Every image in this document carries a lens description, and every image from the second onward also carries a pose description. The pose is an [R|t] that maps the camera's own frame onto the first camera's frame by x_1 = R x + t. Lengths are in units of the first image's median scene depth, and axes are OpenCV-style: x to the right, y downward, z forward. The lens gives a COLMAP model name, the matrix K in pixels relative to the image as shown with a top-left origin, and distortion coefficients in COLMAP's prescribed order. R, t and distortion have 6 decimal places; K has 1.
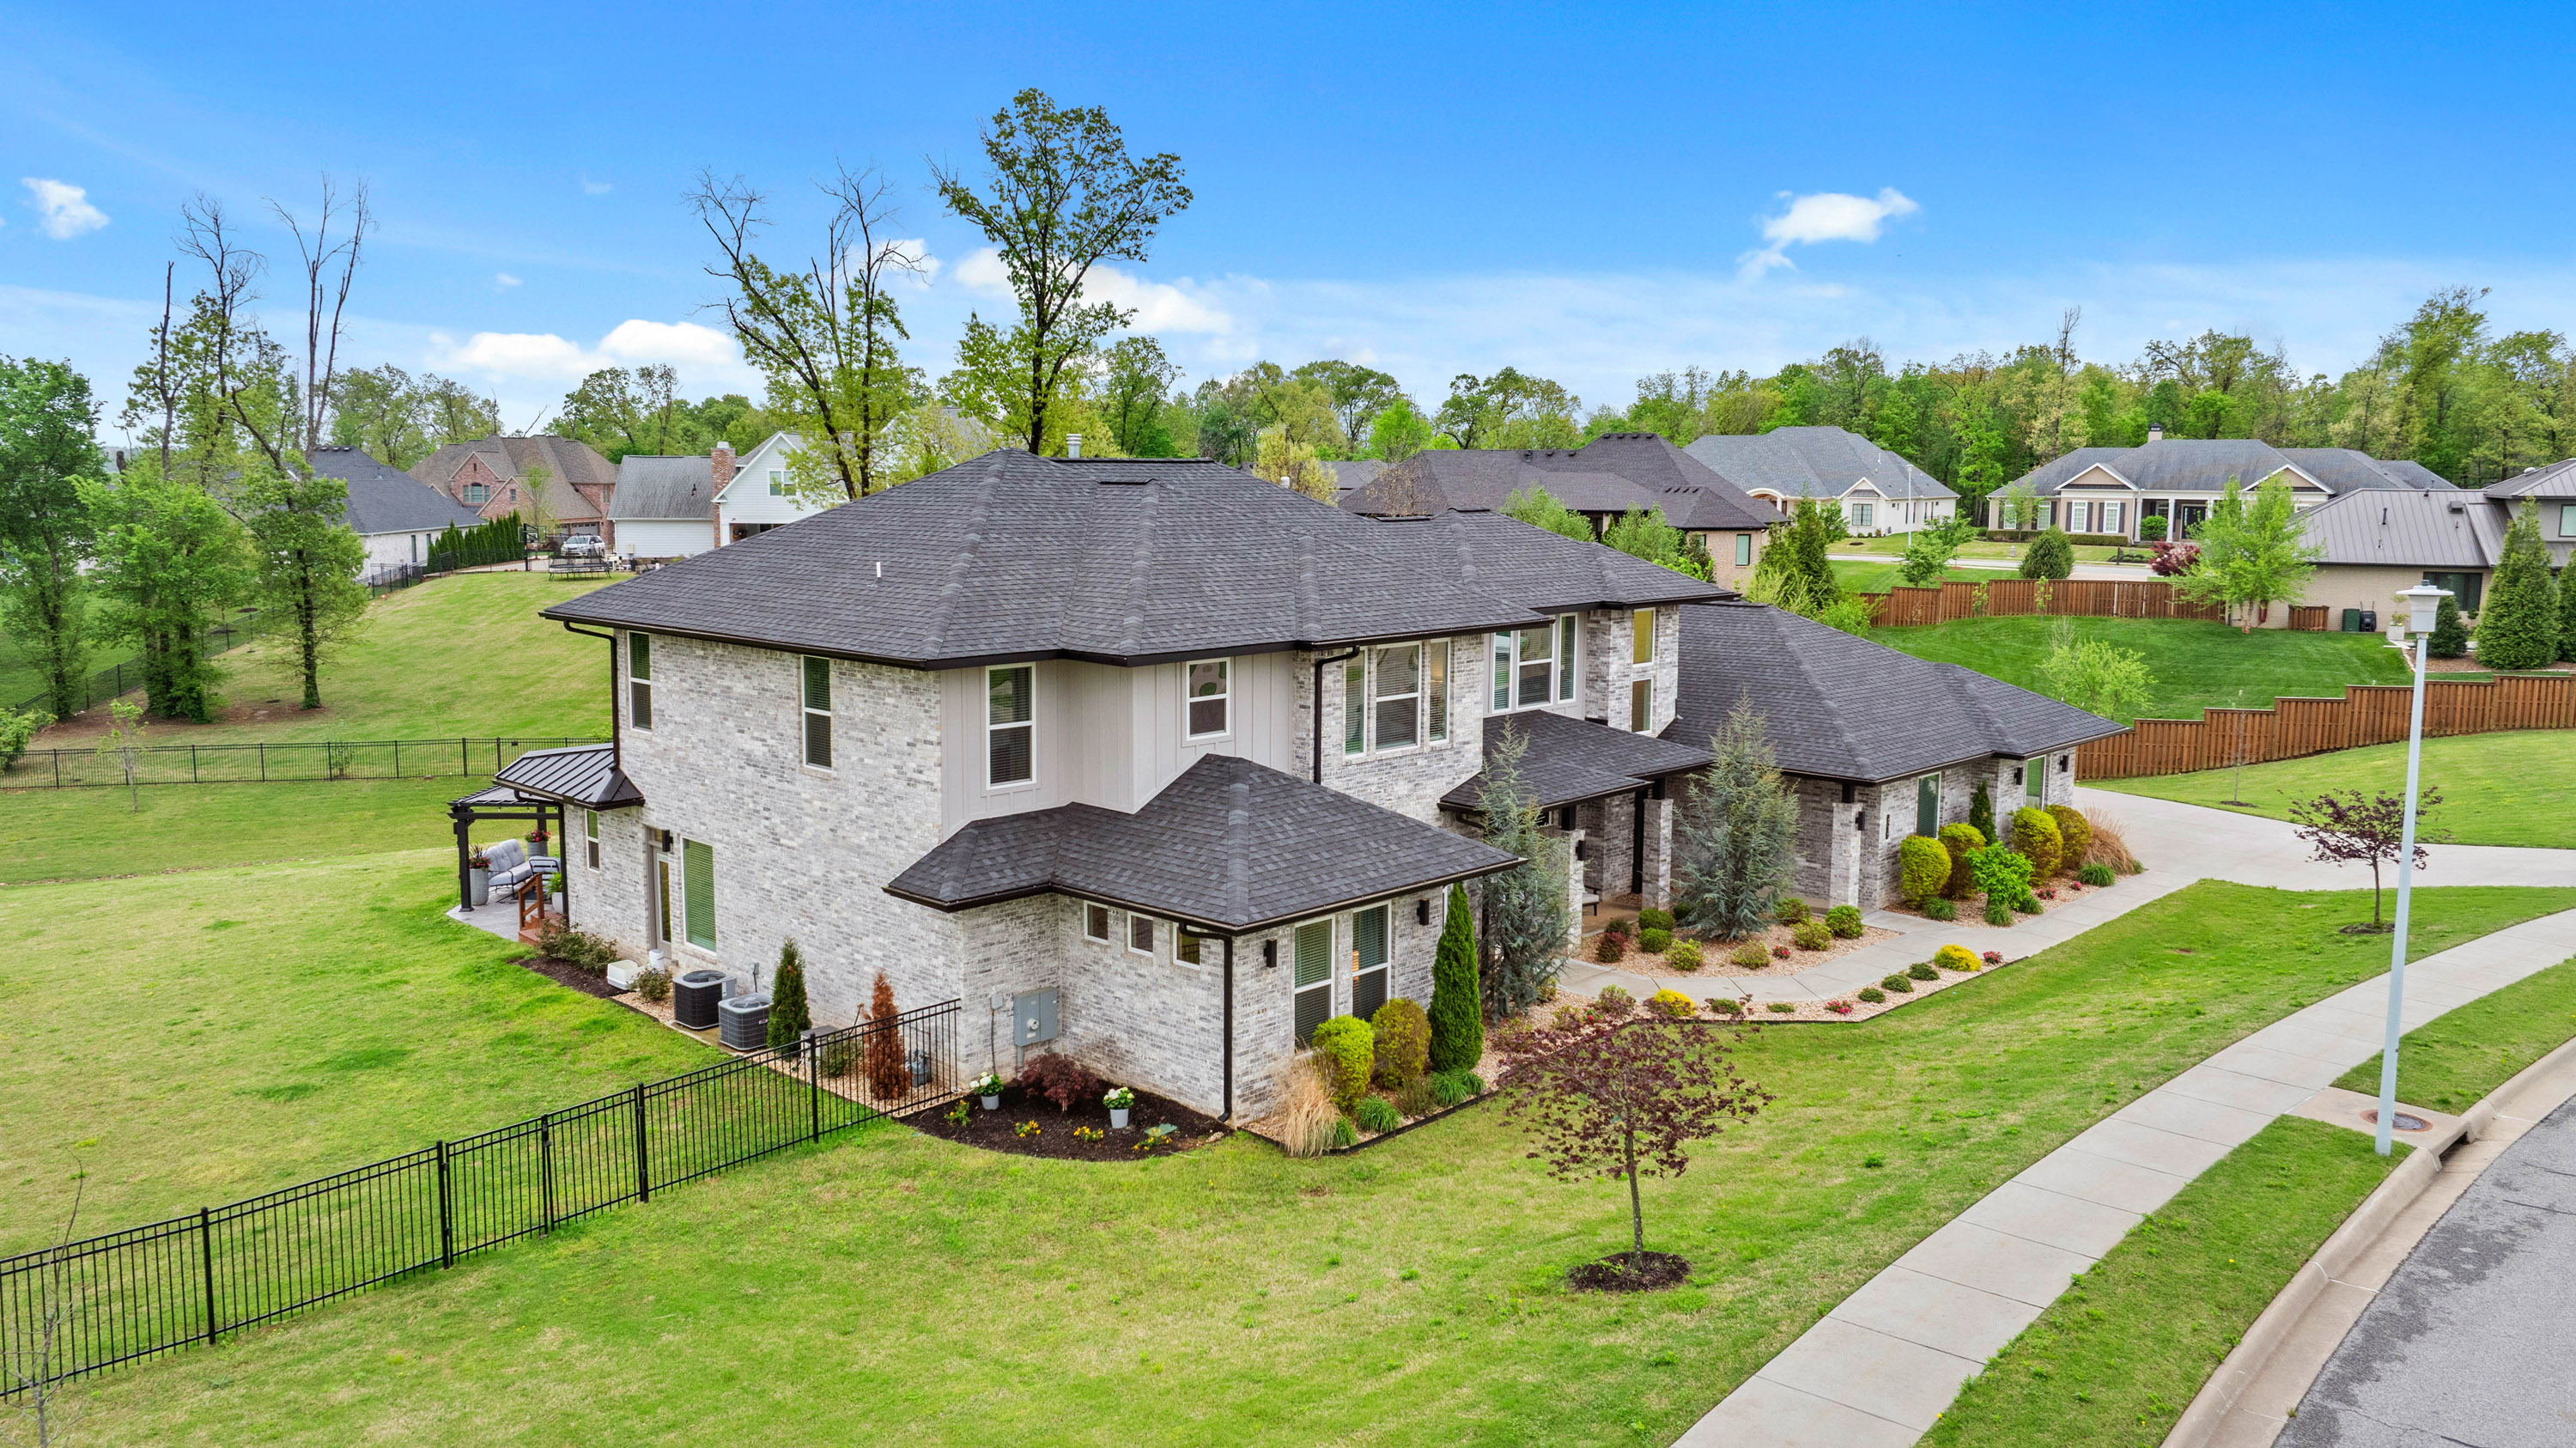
lens RADIAL K [[1754.8, 0, 1288.0], [0, 1754.8, 724.0], [0, 0, 1]] dist [-0.010997, 0.002299]
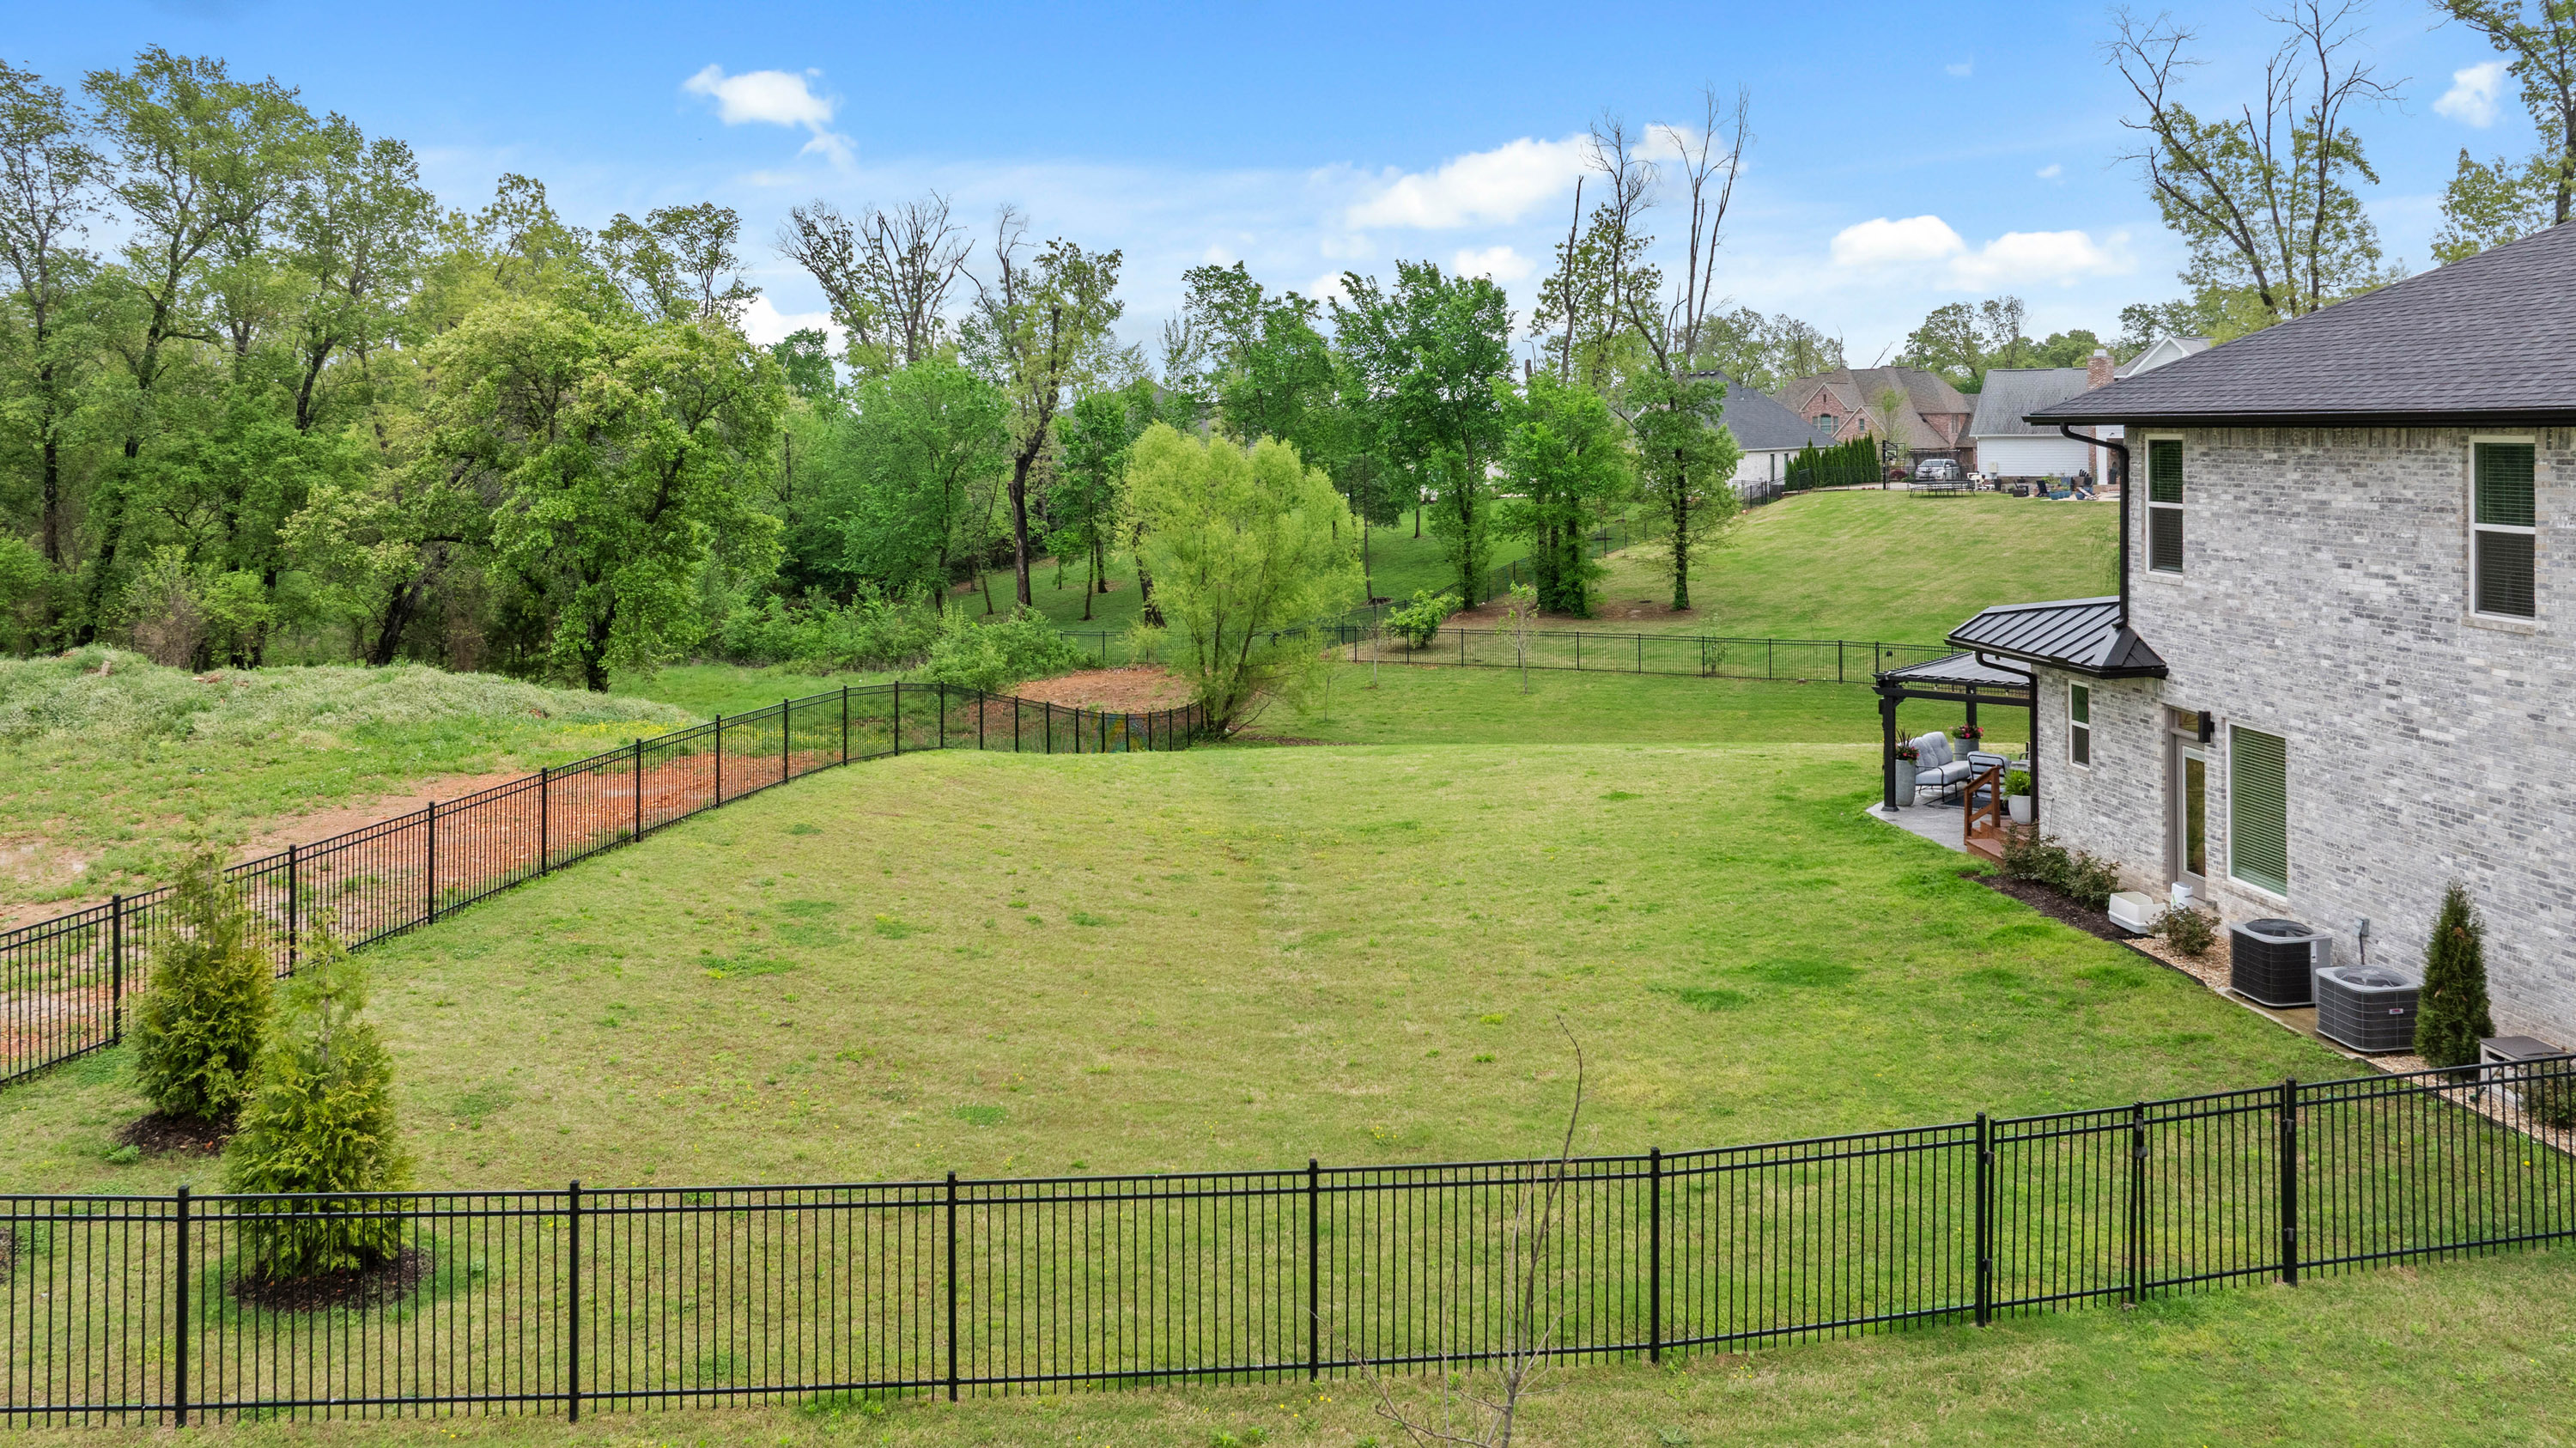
lens RADIAL K [[1888.7, 0, 1351.3], [0, 1888.7, 642.2], [0, 0, 1]] dist [-0.031786, -0.002054]
pose [[0.783490, 0.051887, -0.619234, -0.155935], [-0.065271, 0.997867, 0.001028, 0.052151], [0.617966, 0.039613, 0.785206, 0.204015]]
